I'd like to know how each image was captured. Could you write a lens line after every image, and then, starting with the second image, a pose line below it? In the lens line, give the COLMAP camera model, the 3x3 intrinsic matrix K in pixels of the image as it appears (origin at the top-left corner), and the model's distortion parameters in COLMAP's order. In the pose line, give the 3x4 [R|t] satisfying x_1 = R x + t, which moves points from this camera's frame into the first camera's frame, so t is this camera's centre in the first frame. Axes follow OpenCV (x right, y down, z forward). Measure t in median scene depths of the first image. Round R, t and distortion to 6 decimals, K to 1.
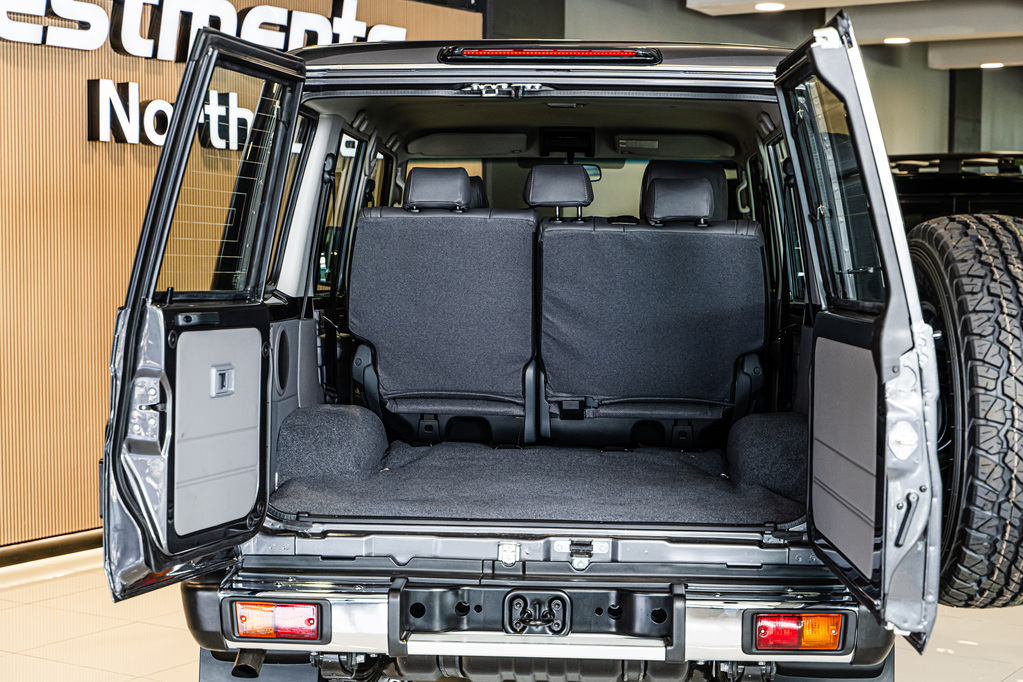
lens RADIAL K [[1735.8, 0, 504.3], [0, 1735.8, 346.6], [0, 0, 1]] dist [-0.012258, 0.000000]
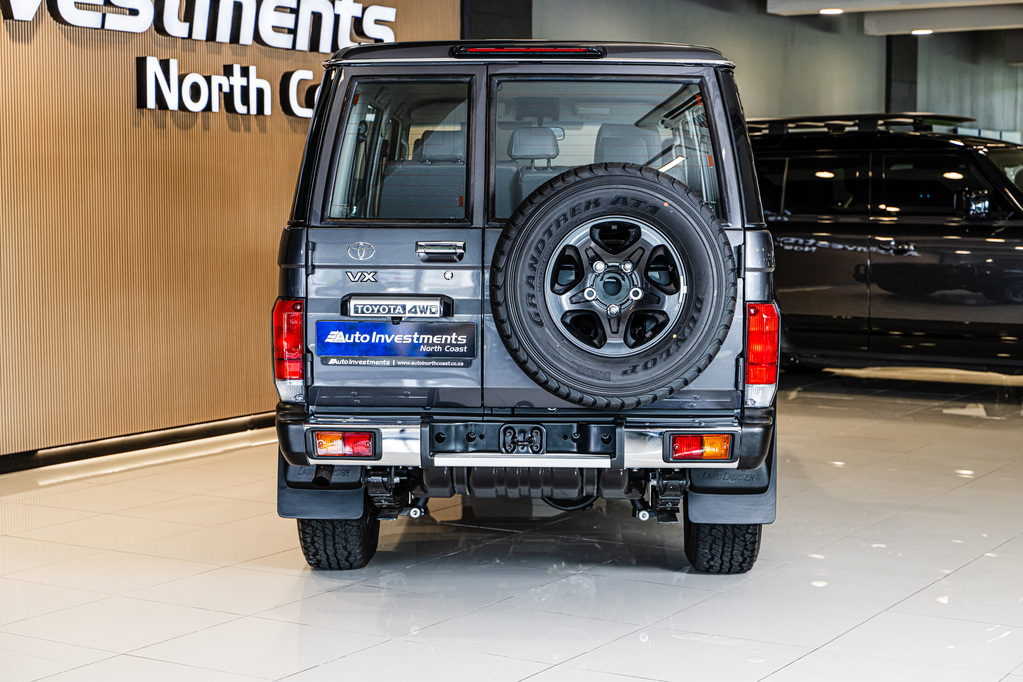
lens RADIAL K [[1802.9, 0, 519.3], [0, 1802.9, 341.4], [0, 0, 1]] dist [-0.022873, 0.000000]
pose [[0.999538, -0.007452, 0.029466, -0.013948], [0.006971, 0.999841, 0.016391, 0.023916], [-0.029584, -0.016178, 0.999431, -0.254133]]
